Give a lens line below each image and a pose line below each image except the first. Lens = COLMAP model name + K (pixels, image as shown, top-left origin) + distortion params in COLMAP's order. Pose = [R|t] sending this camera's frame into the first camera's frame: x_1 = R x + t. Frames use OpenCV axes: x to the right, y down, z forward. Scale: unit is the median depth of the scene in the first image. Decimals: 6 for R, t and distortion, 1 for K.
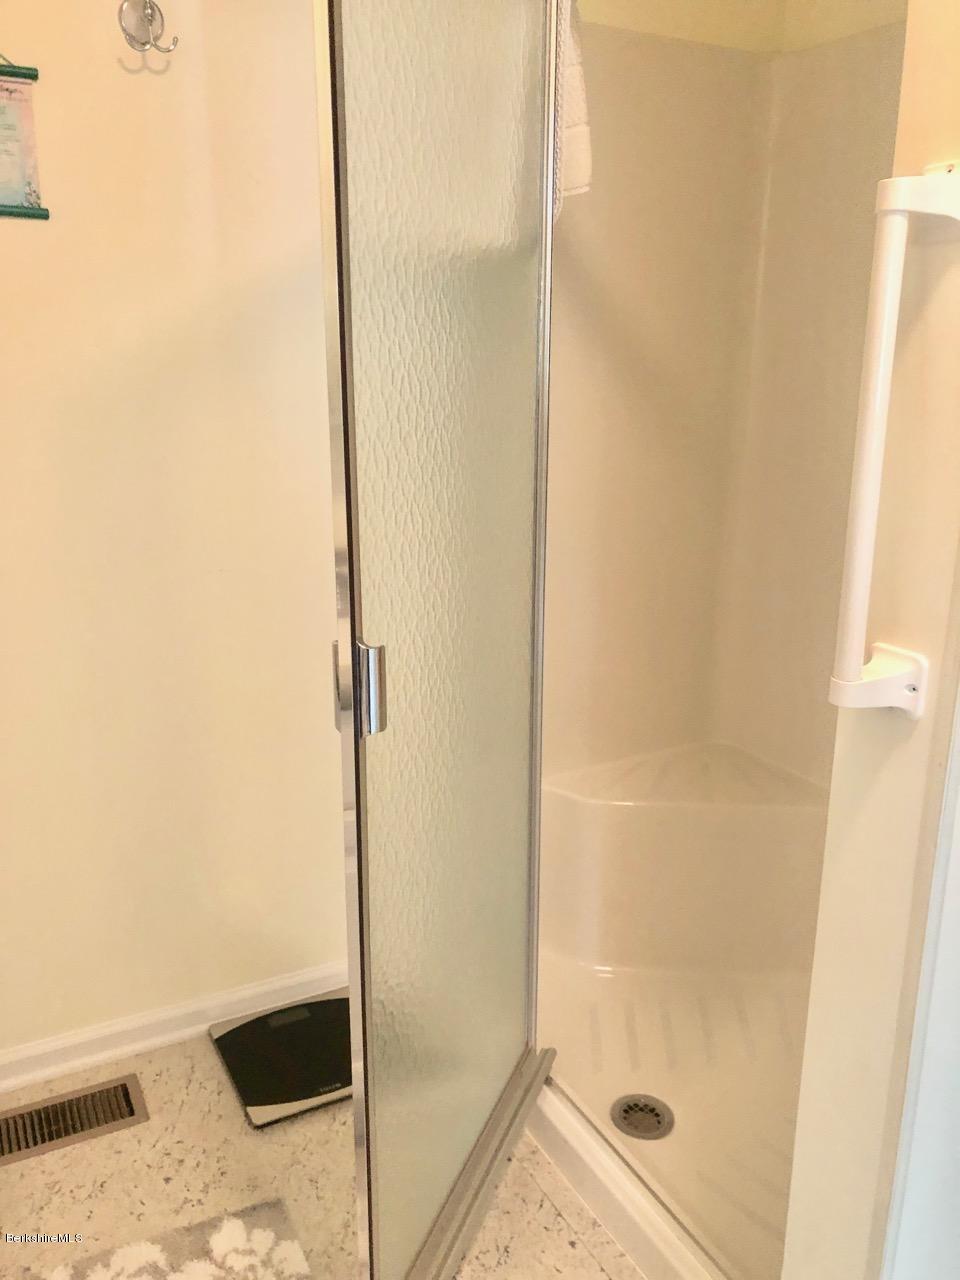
lens RADIAL K [[1060.5, 0, 473.3], [0, 1060.5, 640.1], [0, 0, 1]] dist [0.040182, -0.050372]
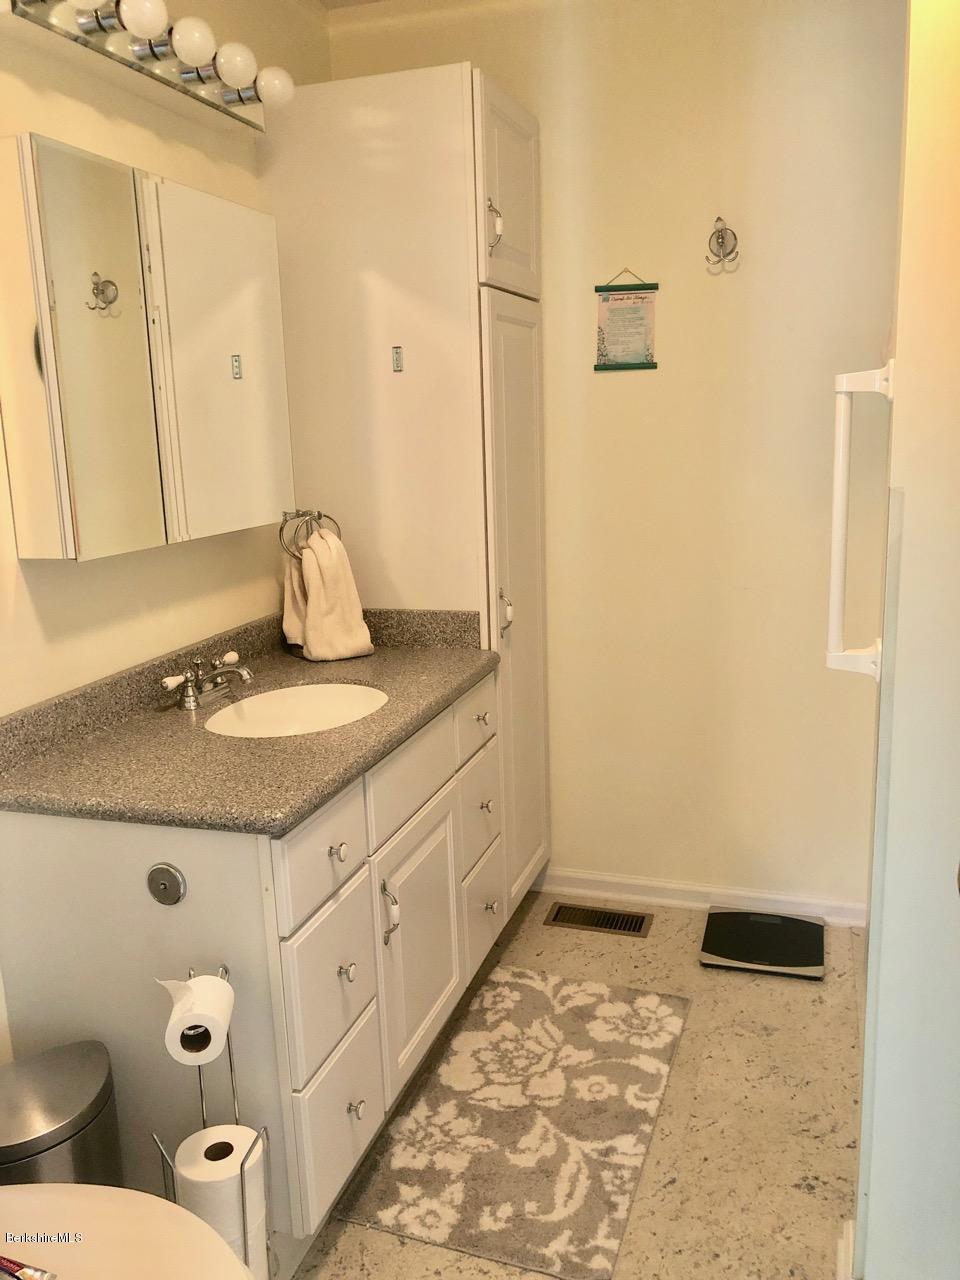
lens RADIAL K [[1060.5, 0, 485.7], [0, 1060.5, 640.2], [0, 0, 1]] dist [0.040182, -0.050372]
pose [[0.704345, 0.120511, -0.699553, 0.634698], [-0.153075, 0.988084, 0.016093, 0.041642], [0.693156, 0.095749, 0.714399, -0.339506]]
